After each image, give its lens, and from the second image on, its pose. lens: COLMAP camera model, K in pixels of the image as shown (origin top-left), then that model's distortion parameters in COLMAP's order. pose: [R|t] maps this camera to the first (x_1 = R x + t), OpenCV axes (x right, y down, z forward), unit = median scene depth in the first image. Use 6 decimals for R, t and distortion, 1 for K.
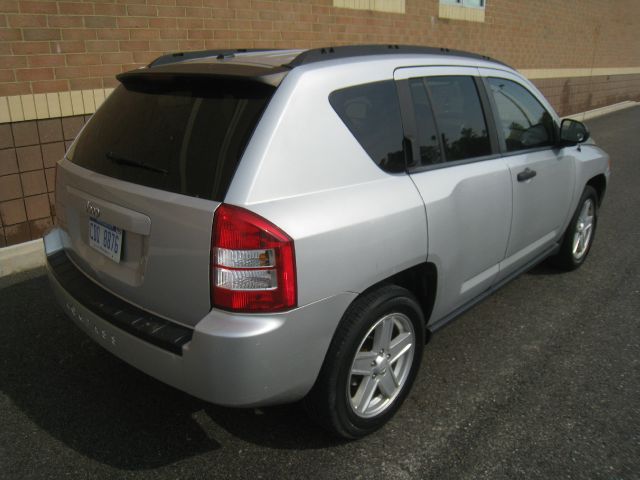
lens RADIAL K [[534.7, 0, 307.8], [0, 534.7, 241.4], [0, 0, 1]] dist [-0.161373, 0.102601]
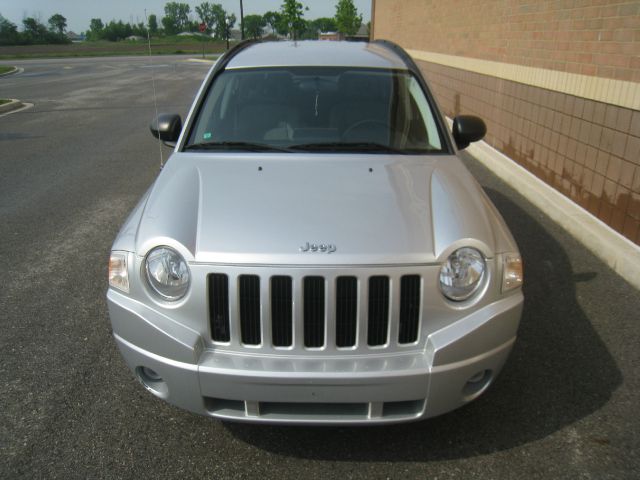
lens RADIAL K [[534.7, 0, 313.4], [0, 534.7, 239.4], [0, 0, 1]] dist [-0.161373, 0.102601]
pose [[-0.723360, 0.257029, -0.640848, 1.243196], [-0.223342, 0.791137, 0.569404, -0.823989], [0.653352, 0.555012, -0.514871, 2.234346]]
